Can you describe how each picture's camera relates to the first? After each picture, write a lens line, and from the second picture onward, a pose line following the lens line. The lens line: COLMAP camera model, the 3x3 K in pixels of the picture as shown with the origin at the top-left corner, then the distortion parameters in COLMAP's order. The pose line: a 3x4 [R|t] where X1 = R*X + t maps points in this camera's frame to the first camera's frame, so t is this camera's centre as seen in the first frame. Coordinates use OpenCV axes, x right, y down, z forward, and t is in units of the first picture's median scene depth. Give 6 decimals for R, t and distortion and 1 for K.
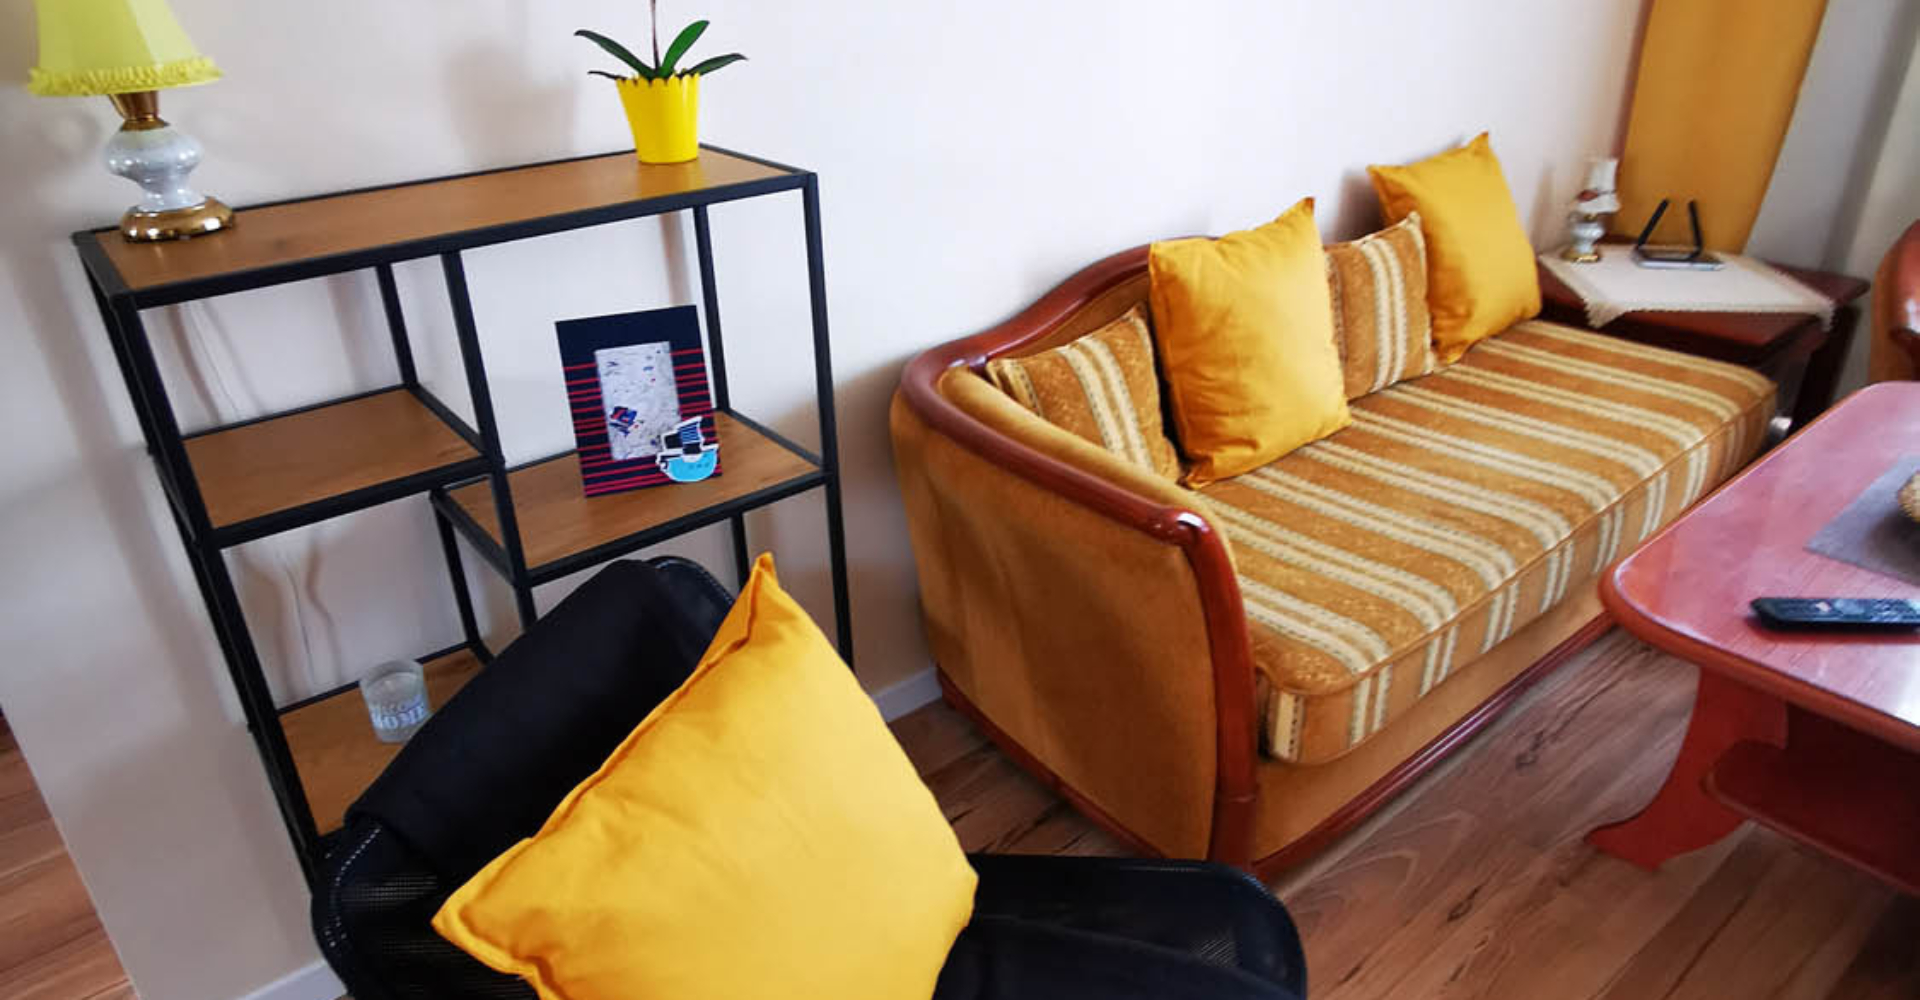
lens RADIAL K [[1173.9, 0, 964.4], [0, 1173.9, 490.6], [0, 0, 1]] dist [0.006273, 0.003177]
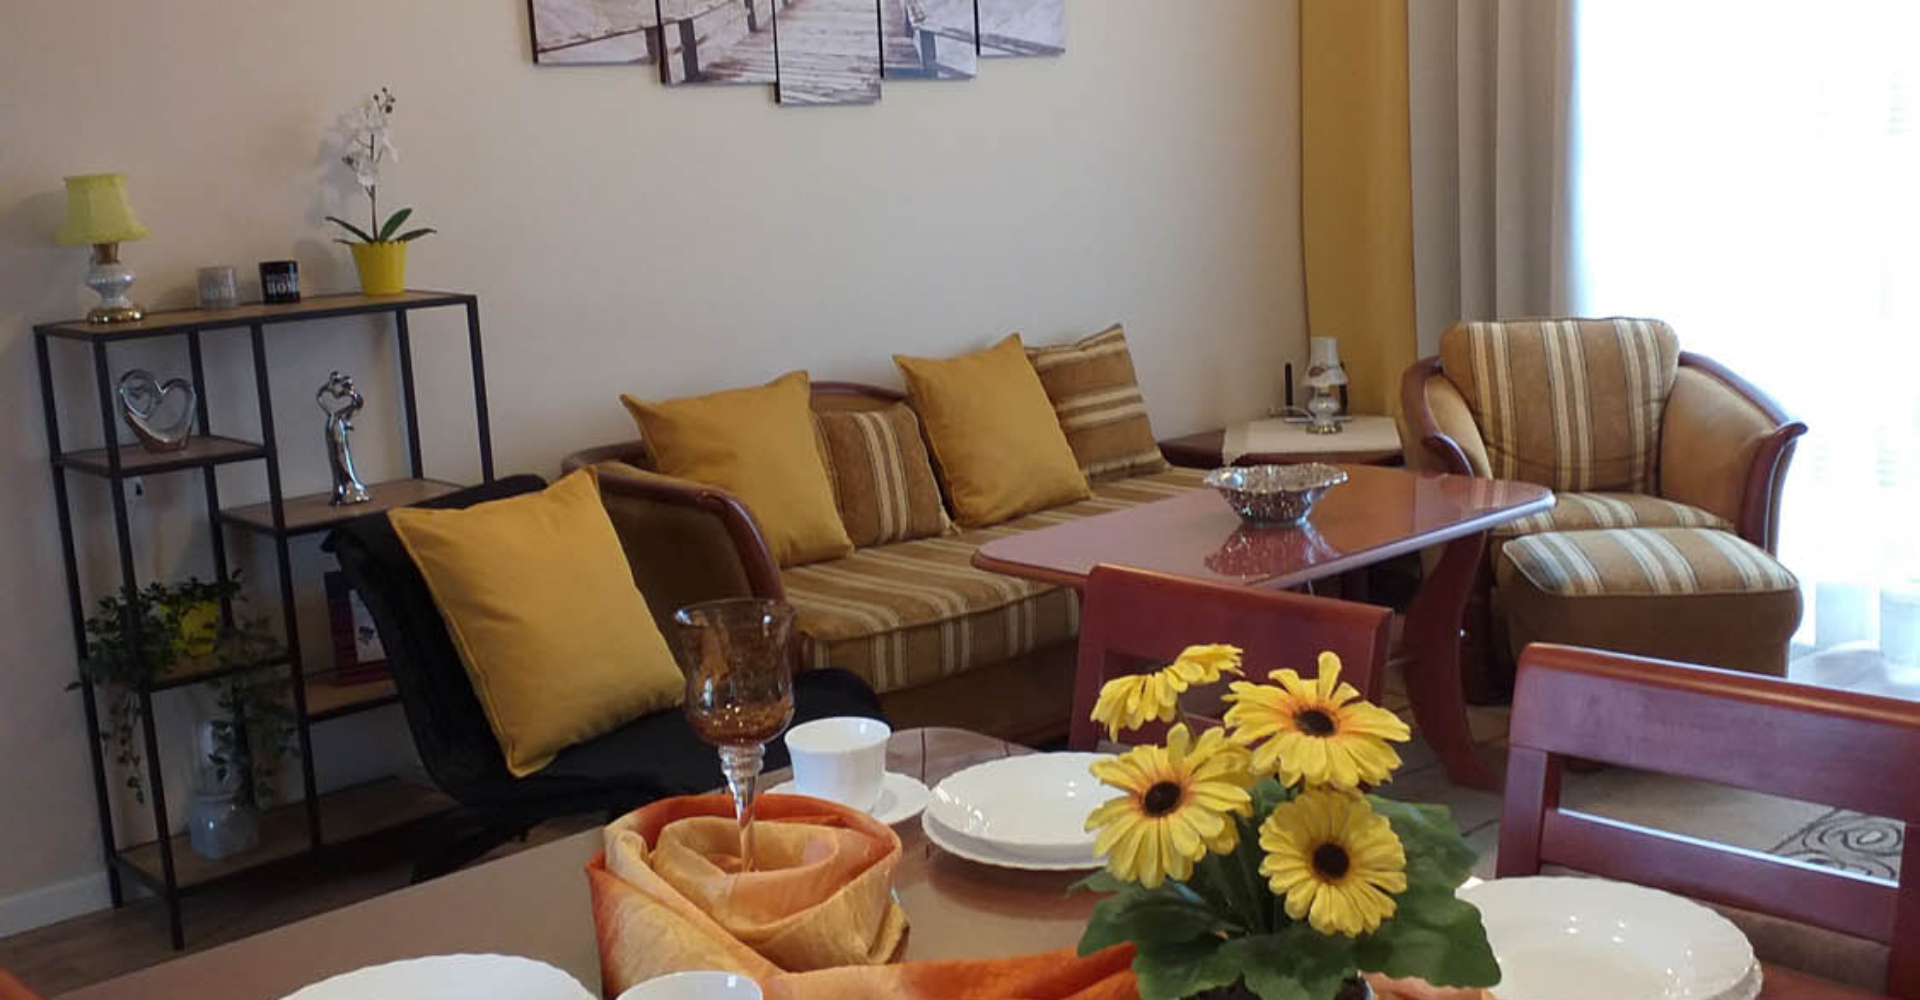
lens RADIAL K [[2028.7, 0, 971.8], [0, 2028.7, 519.5], [0, 0, 1]] dist [0.052357, 0.000000]
pose [[0.998594, -0.035993, 0.038928, 0.353424], [0.045103, 0.962665, -0.266910, 0.659145], [-0.027867, 0.268290, 0.962935, -1.334083]]
